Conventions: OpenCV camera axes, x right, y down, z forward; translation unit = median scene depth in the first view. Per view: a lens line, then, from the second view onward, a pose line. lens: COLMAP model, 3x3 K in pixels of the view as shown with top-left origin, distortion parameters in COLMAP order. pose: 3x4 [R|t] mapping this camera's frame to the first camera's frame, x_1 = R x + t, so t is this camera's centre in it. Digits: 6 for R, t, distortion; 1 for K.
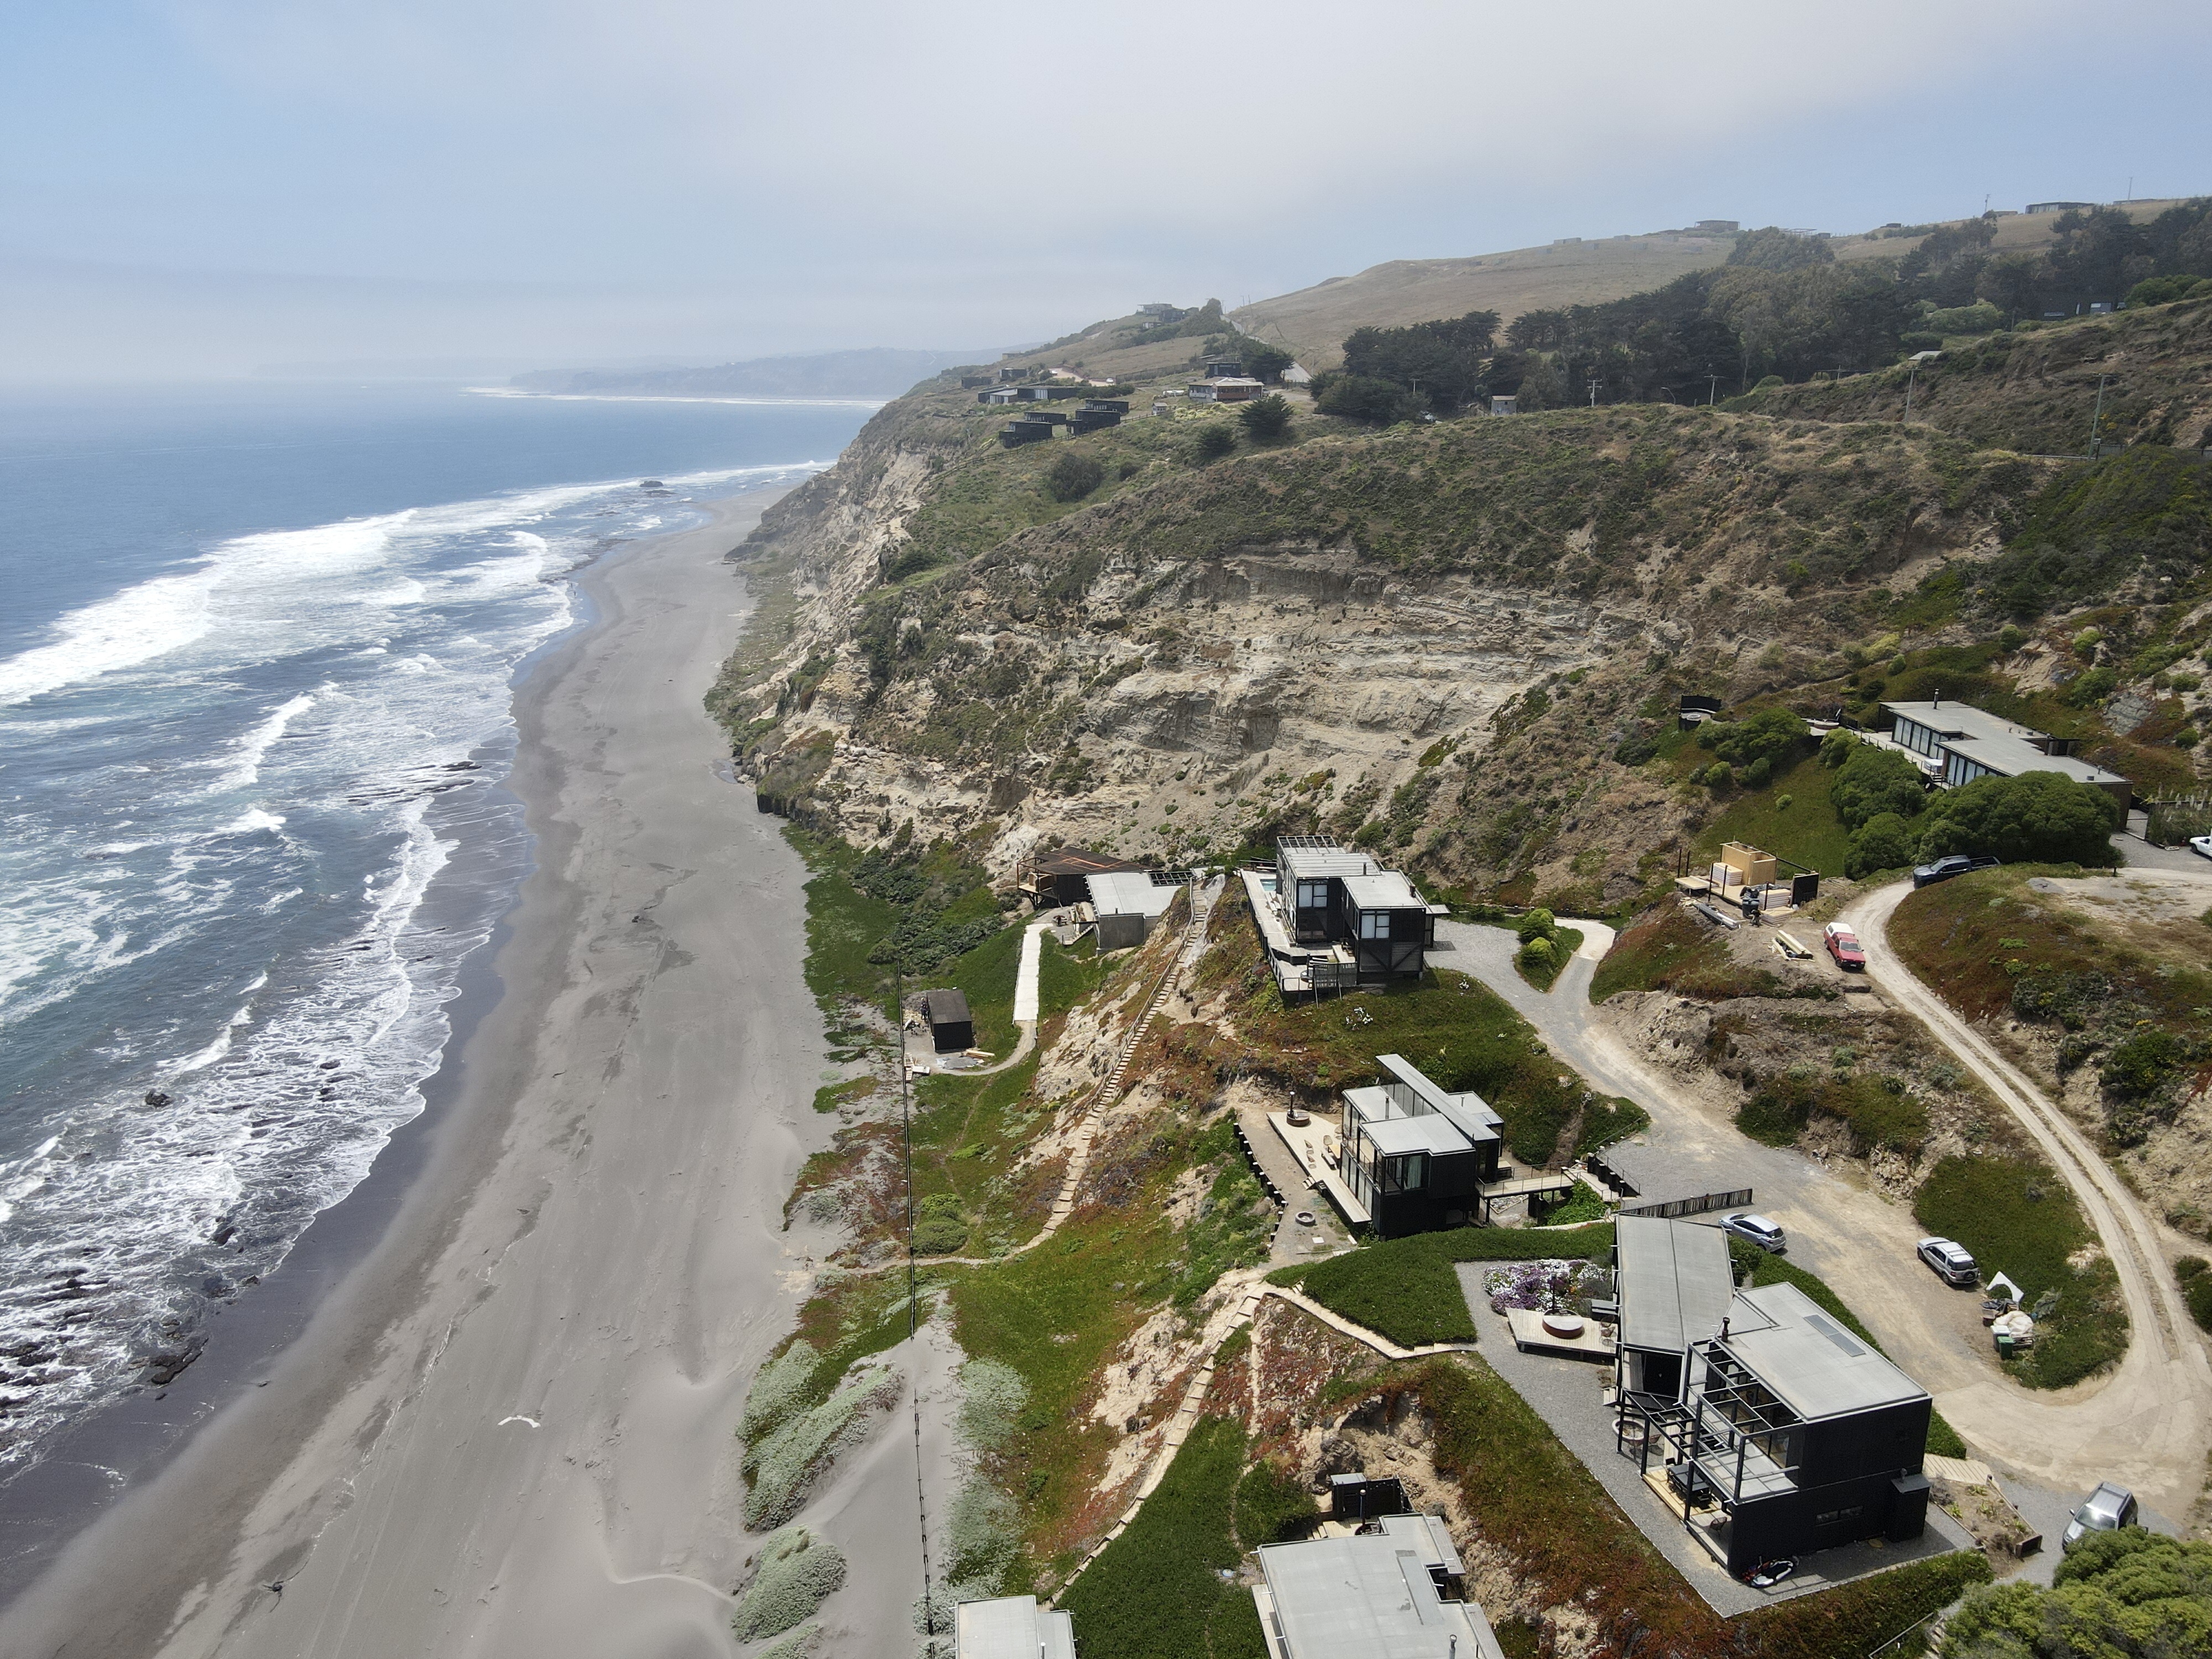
lens RADIAL K [[1611.9, 0, 1106.0], [0, 1611.9, 829.5], [0, 0, 1]] dist [0.011013, 0.004296]
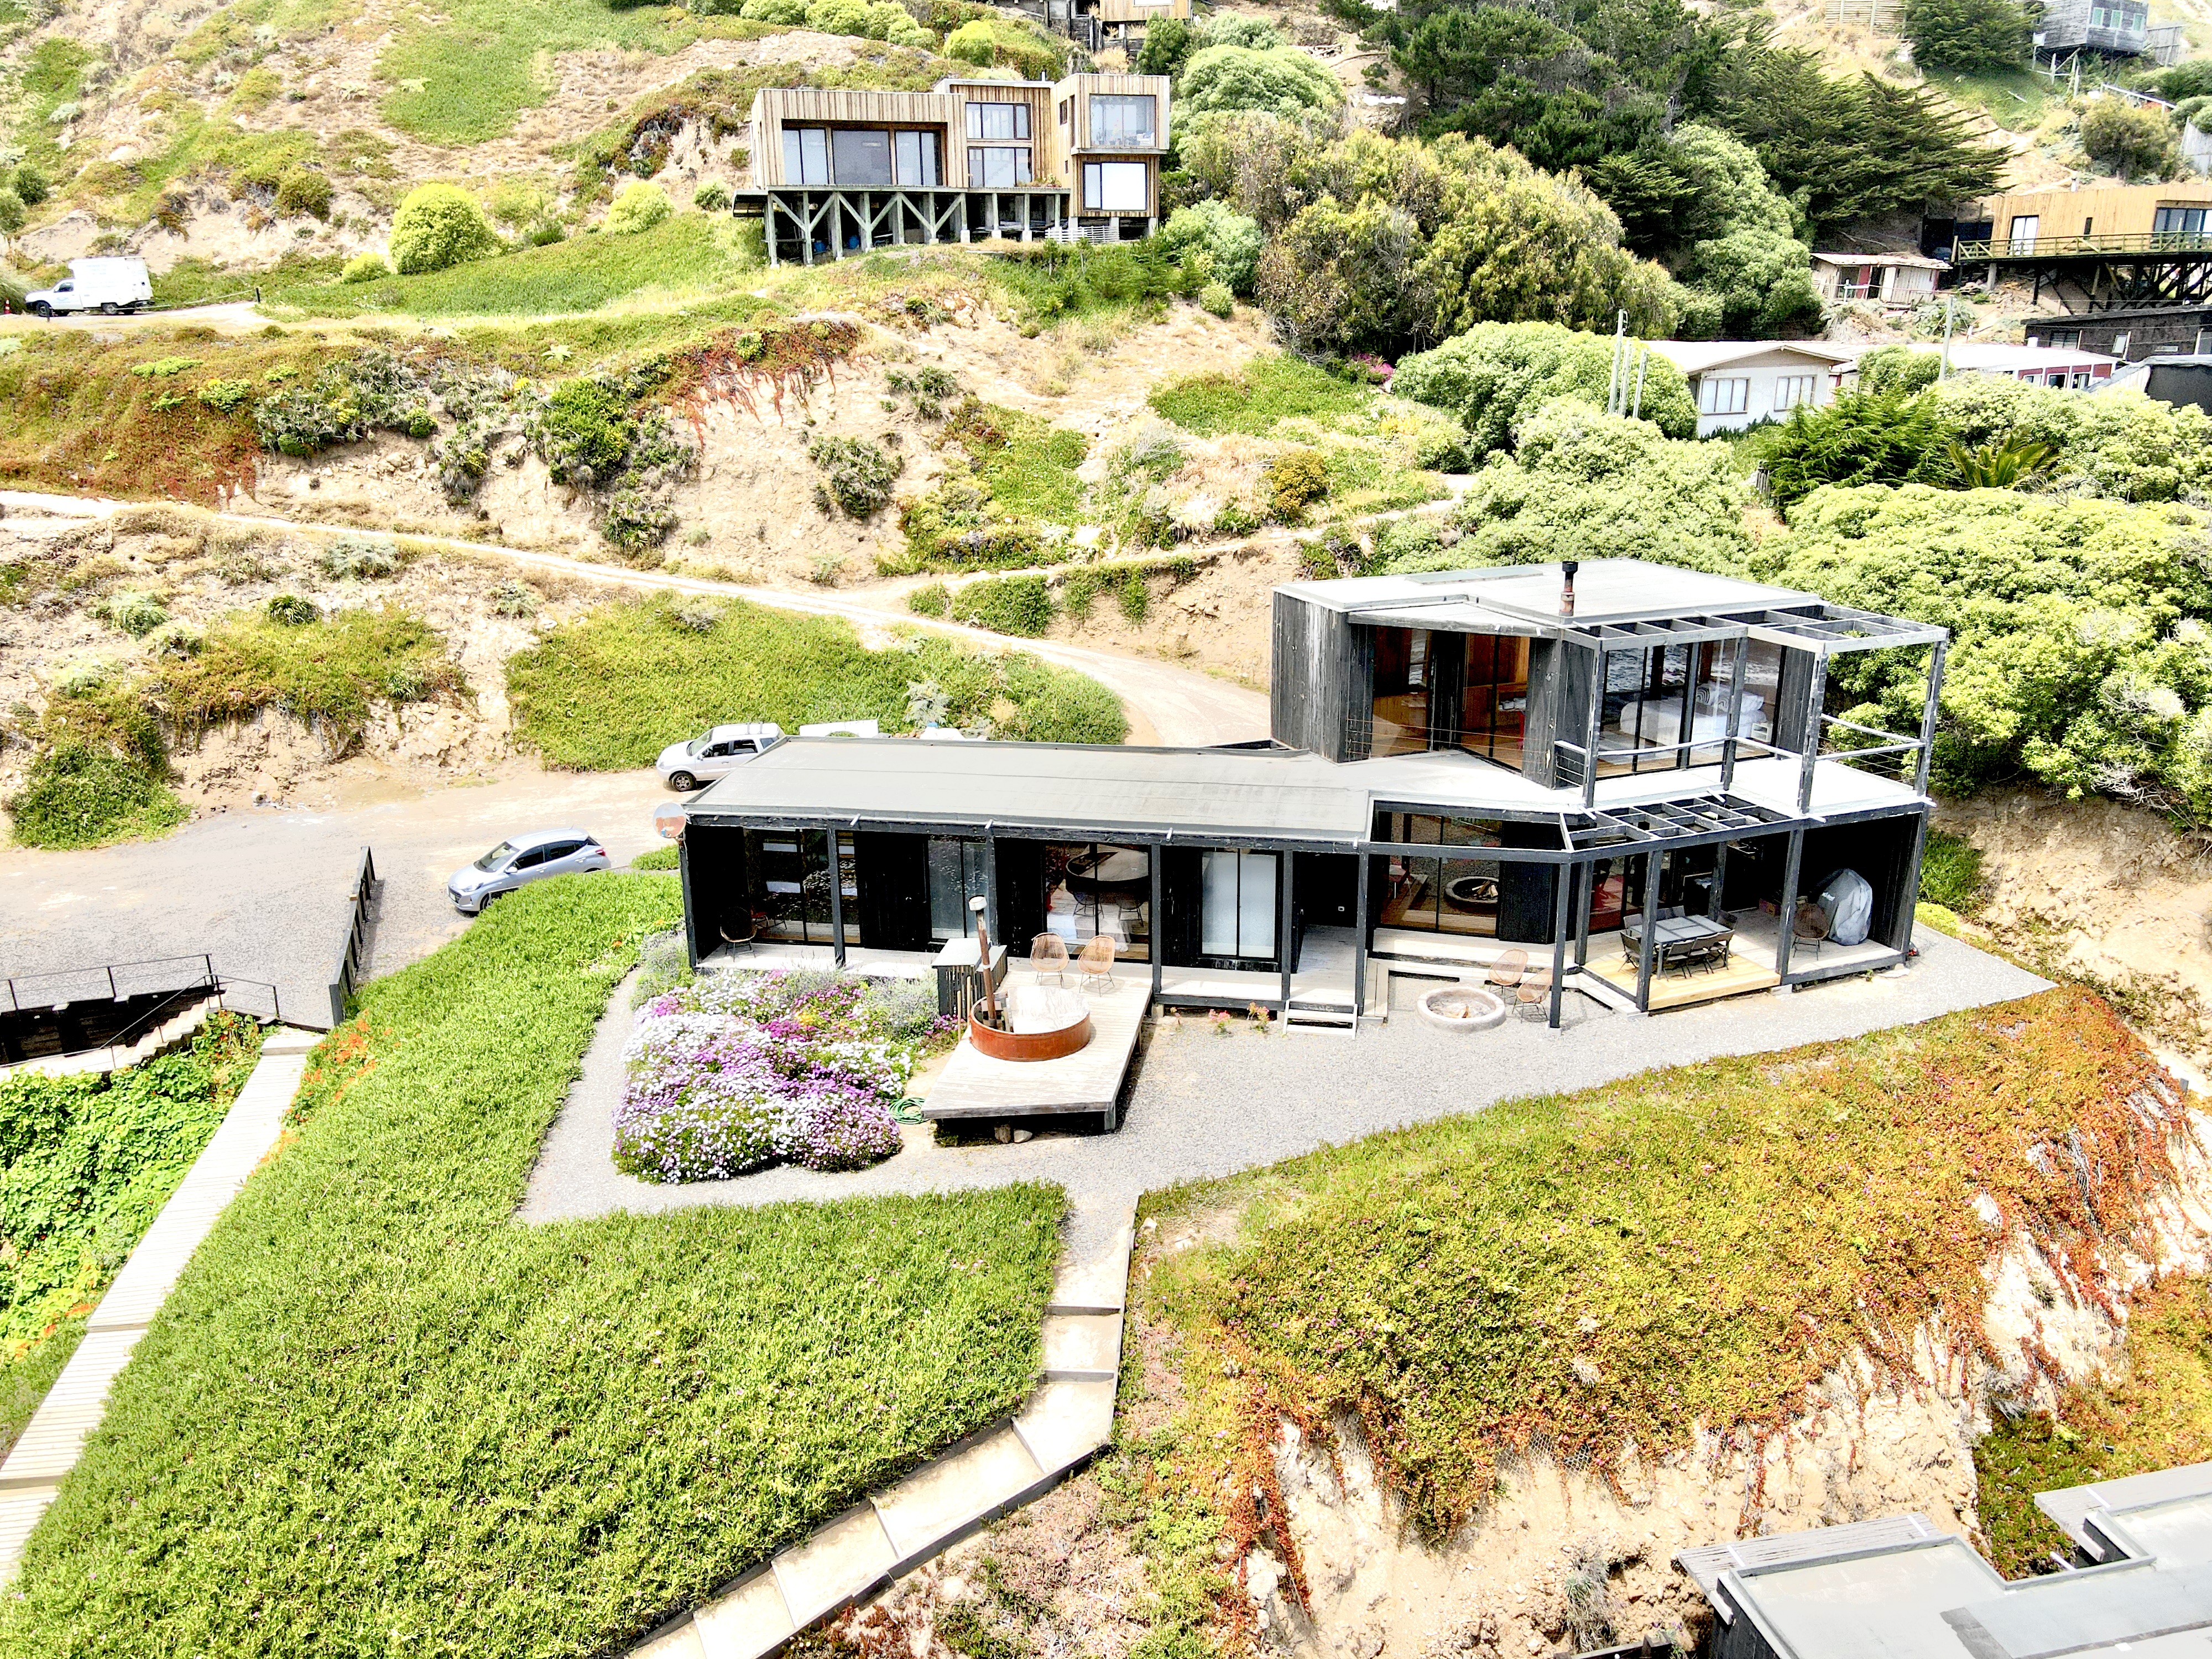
lens RADIAL K [[1615.1, 0, 1106.0], [0, 1615.1, 829.5], [0, 0, 1]] dist [0.013763, 0.013302]
pose [[-0.093171, -0.290076, 0.952457, -0.014527], [0.291889, 0.906629, 0.304671, 0.114622], [-0.951904, 0.306398, 0.000199, 0.641617]]
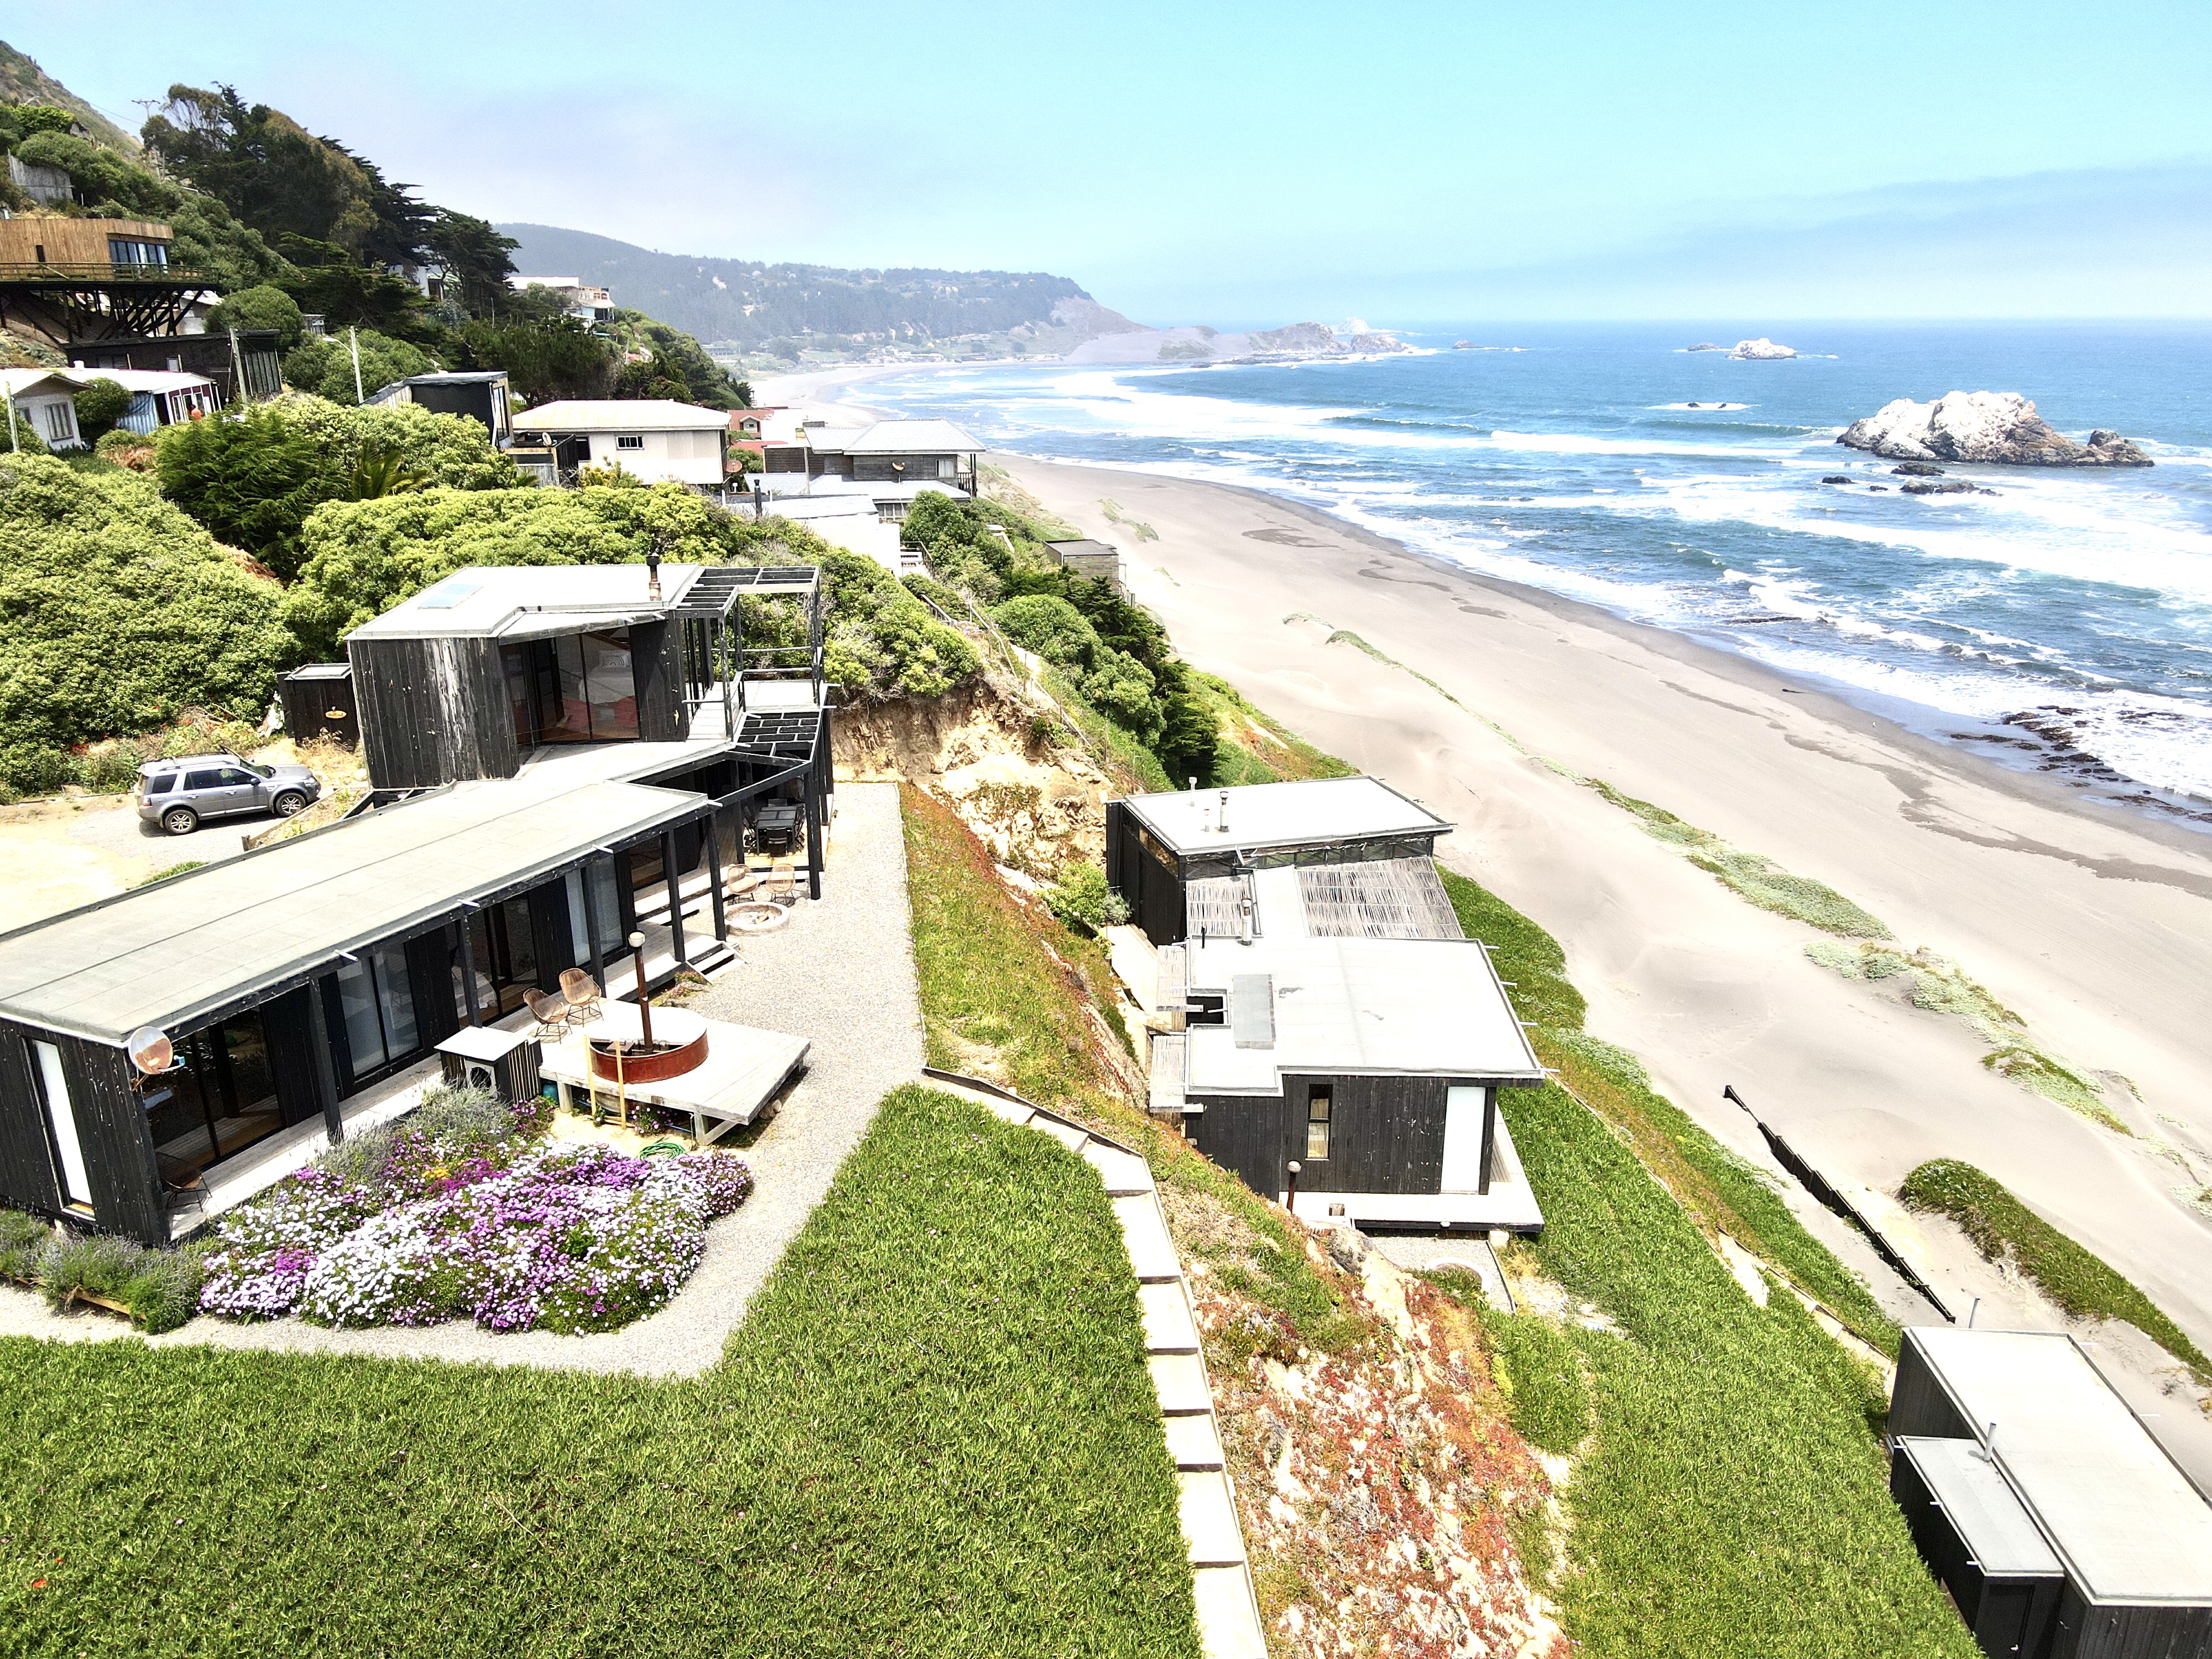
lens RADIAL K [[1615.1, 0, 1106.0], [0, 1615.1, 829.5], [0, 0, 1]] dist [0.013763, 0.013302]
pose [[-0.981375, -0.042293, 0.187388, 0.078195], [0.071066, 0.826333, 0.558680, 0.055876], [-0.178473, 0.561591, -0.807937, 0.809457]]
